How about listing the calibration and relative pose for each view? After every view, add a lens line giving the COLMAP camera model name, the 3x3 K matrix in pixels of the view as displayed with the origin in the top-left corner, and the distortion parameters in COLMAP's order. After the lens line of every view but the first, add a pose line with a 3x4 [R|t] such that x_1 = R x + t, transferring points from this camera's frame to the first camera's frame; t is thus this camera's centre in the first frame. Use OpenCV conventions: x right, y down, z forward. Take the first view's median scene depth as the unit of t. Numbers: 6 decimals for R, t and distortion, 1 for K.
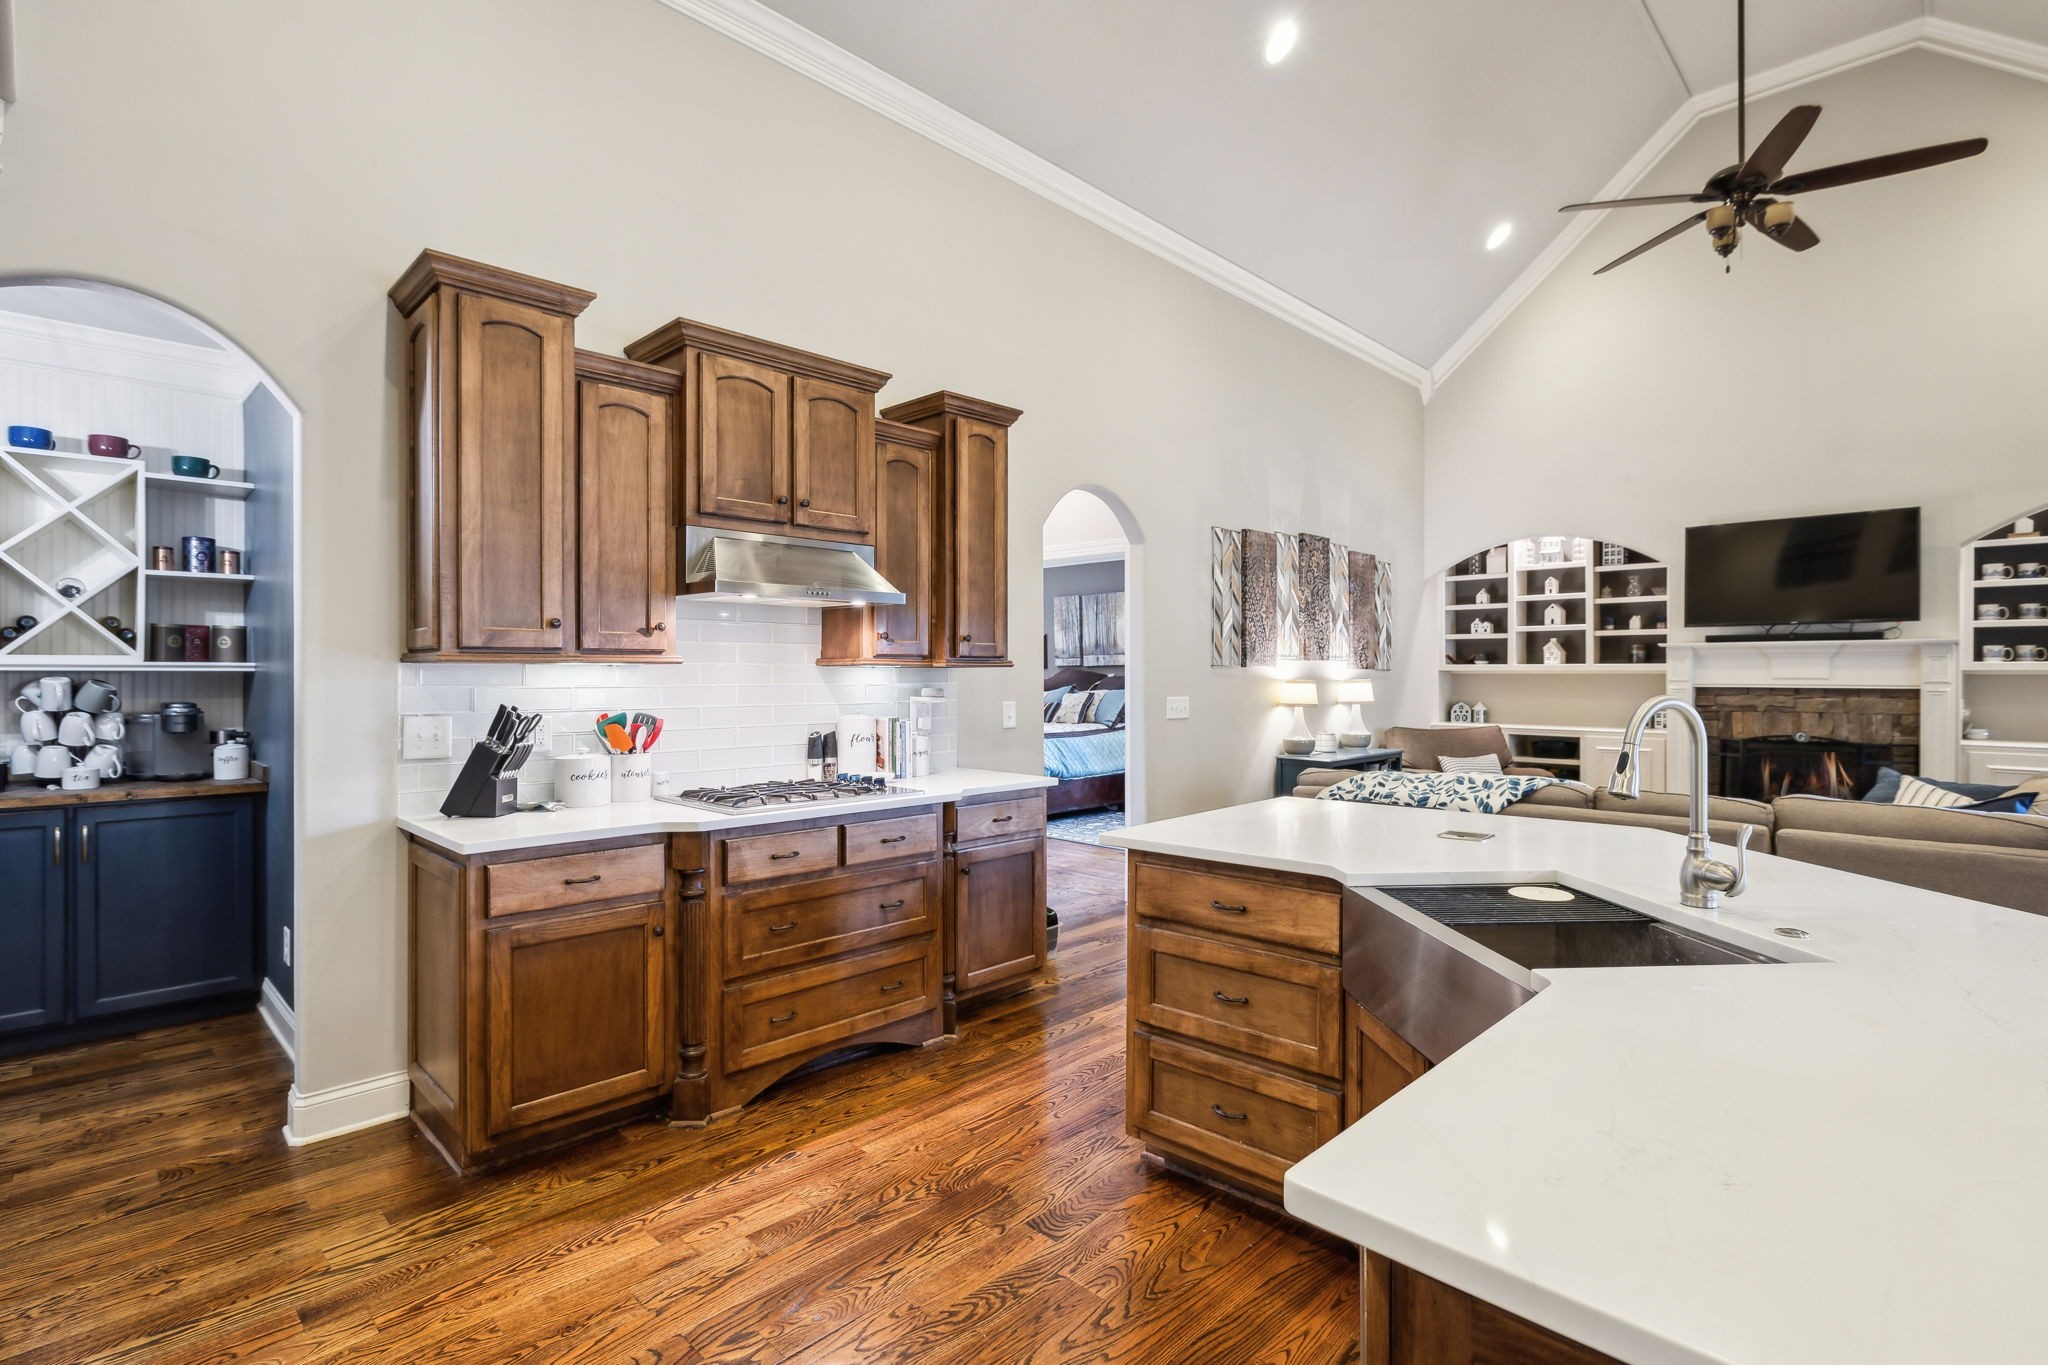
lens RADIAL K [[984.2, 0, 1023.9], [0, 984.2, 682.2], [0, 0, 1]] dist [-0.002439, 0.000051]
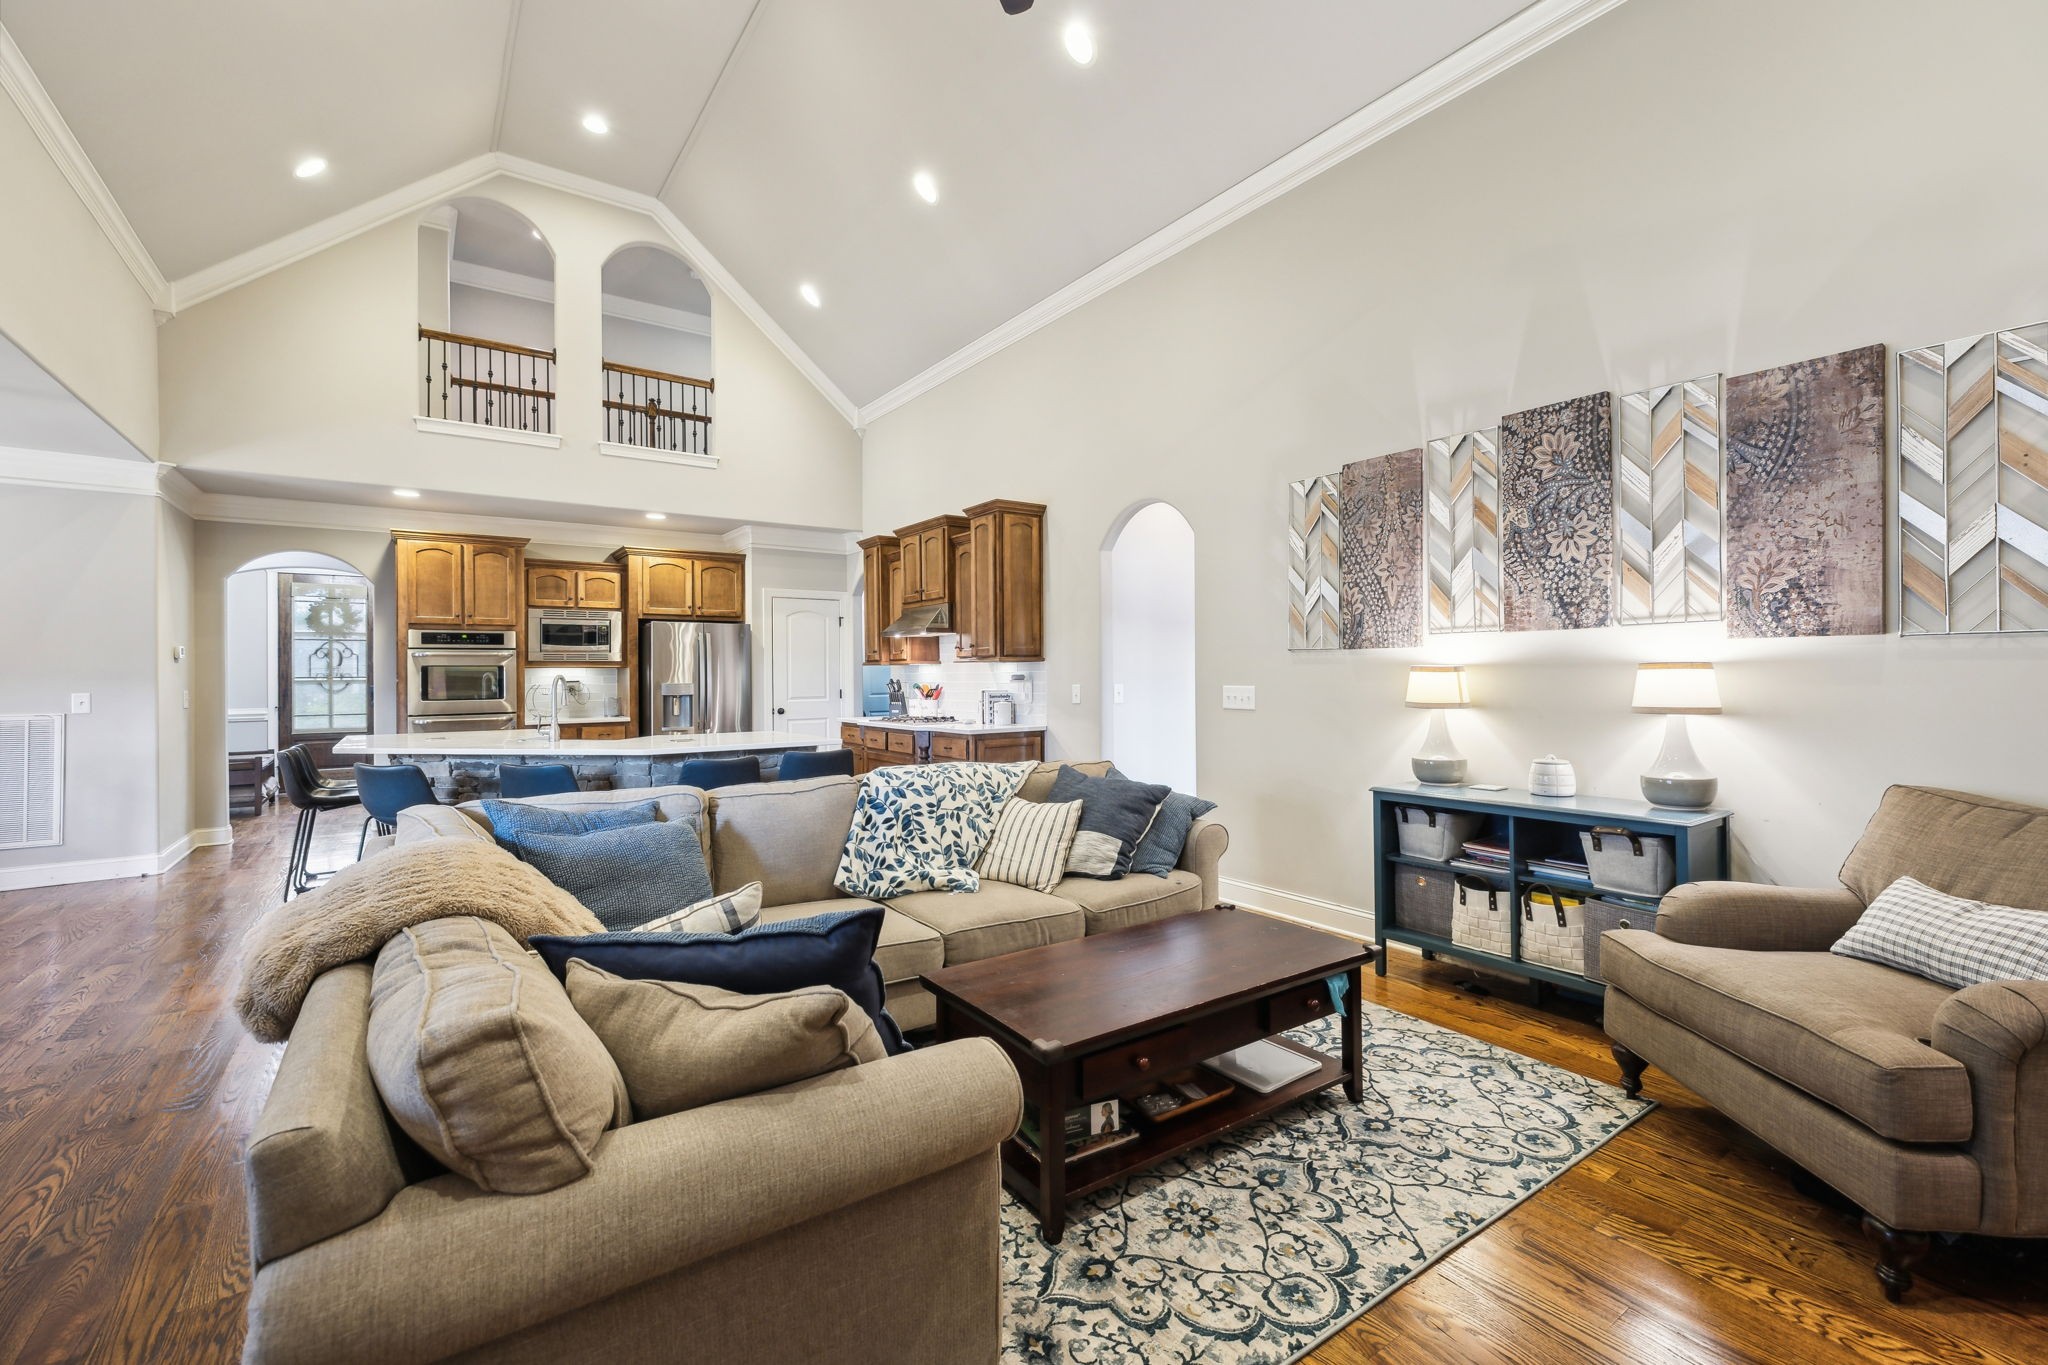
lens RADIAL K [[874.5, 0, 1022.0], [0, 874.5, 683.8], [0, 0, 1]] dist [-0.000803, -0.000015]
pose [[-0.188620, 0.008468, -0.982014, 0.911726], [-0.002088, 0.999957, 0.009024, 0.005559], [0.982048, 0.003752, -0.188595, 0.866492]]
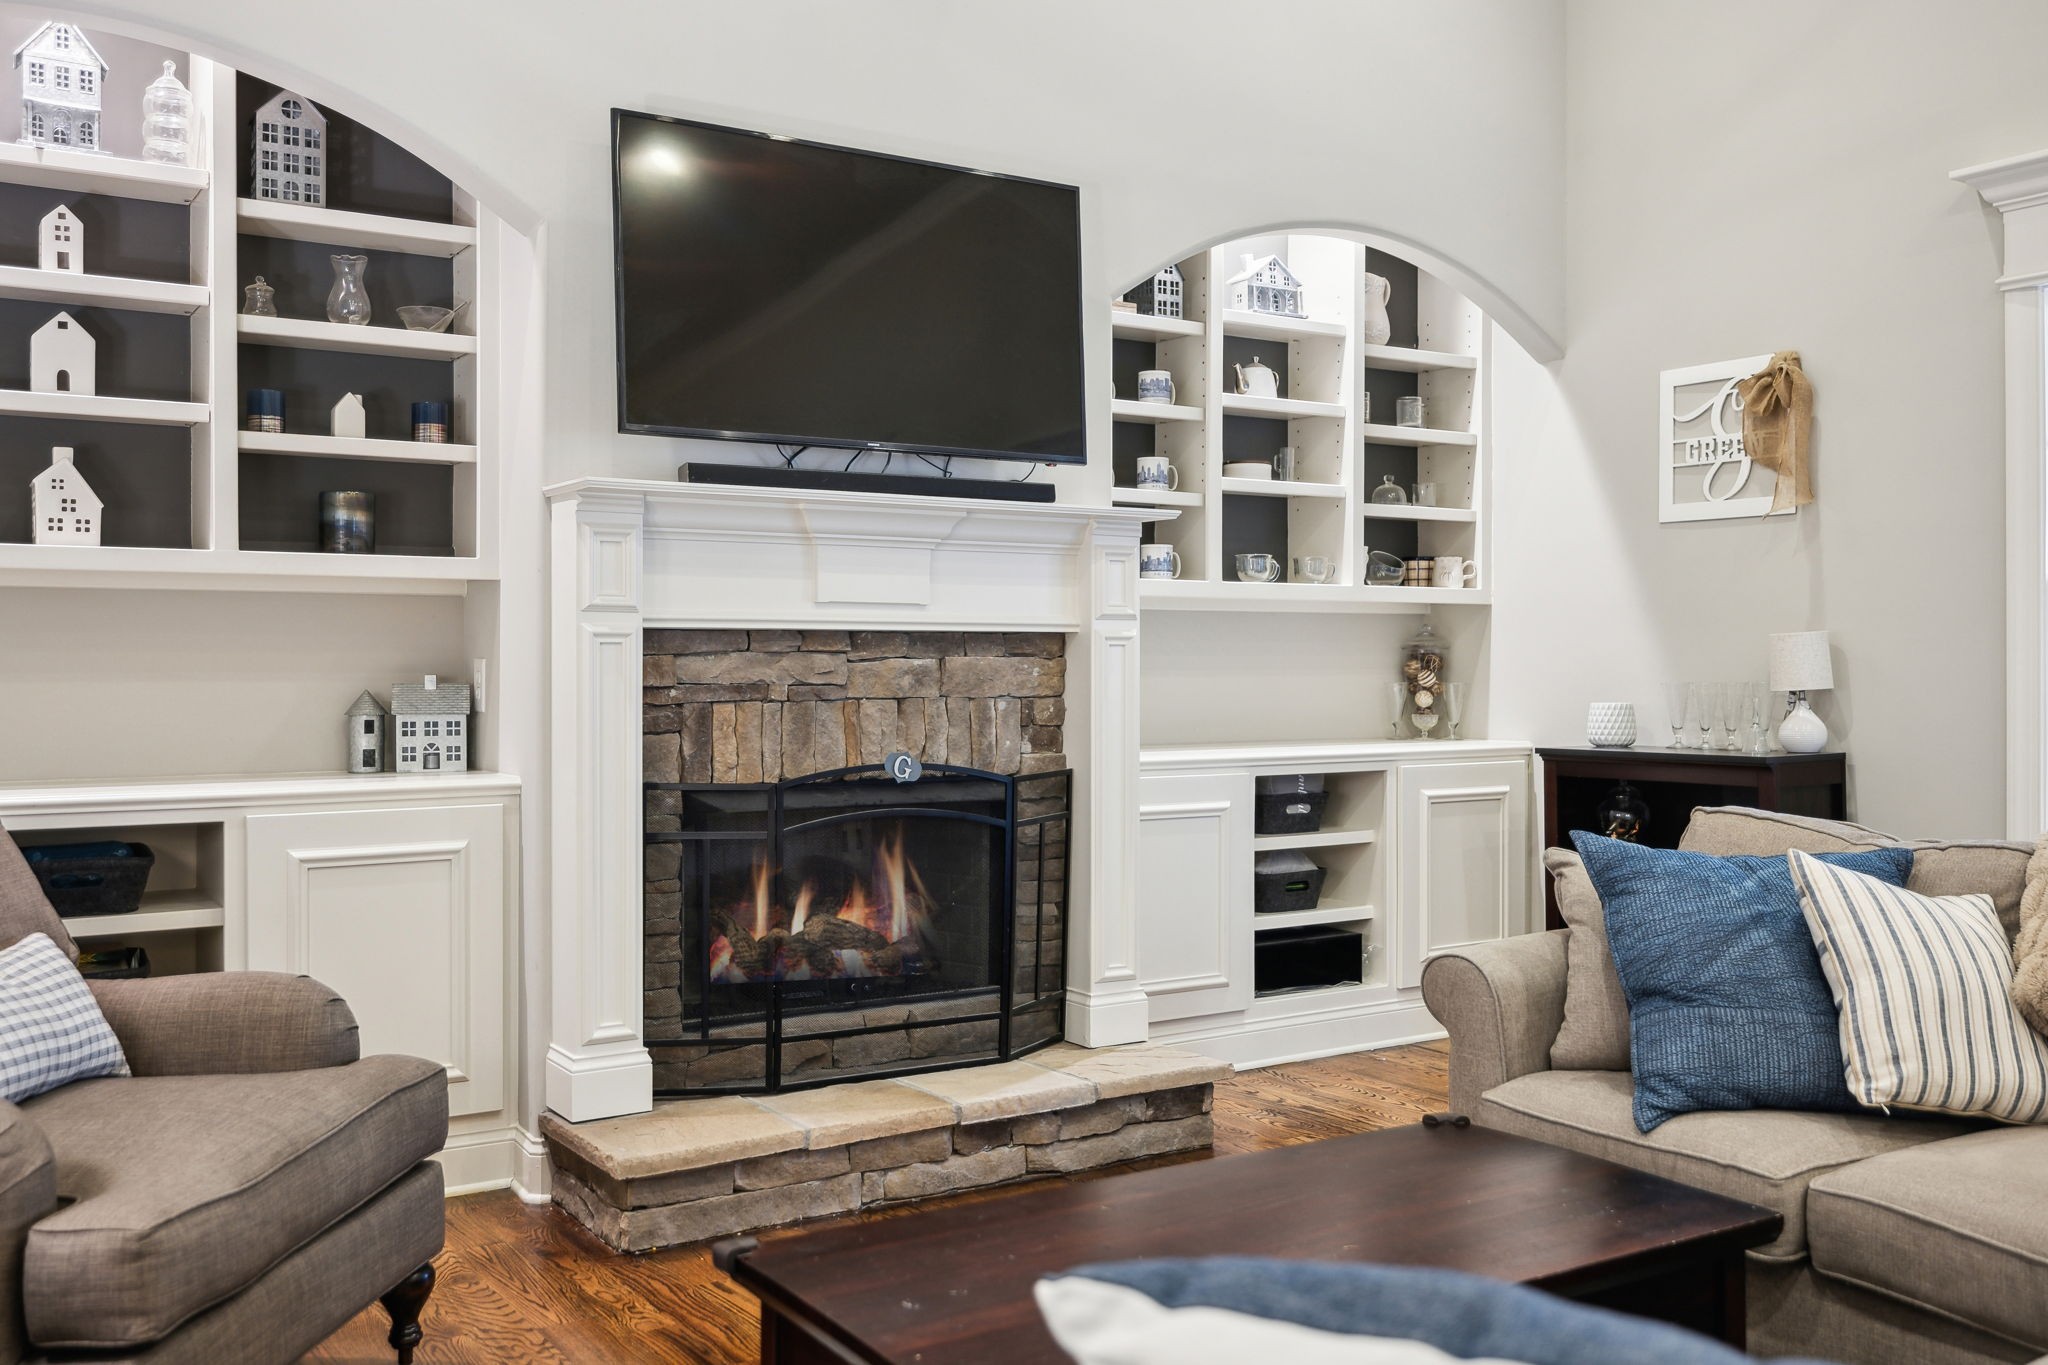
lens RADIAL K [[1781.1, 0, 1018.3], [0, 1781.1, 669.5], [0, 0, 1]] dist [-0.015594, -0.004837]
pose [[0.229886, -0.002740, 0.973214, 0.179354], [0.010173, 0.999948, 0.000412, 0.020734], [-0.973164, 0.009806, 0.229902, 0.817710]]
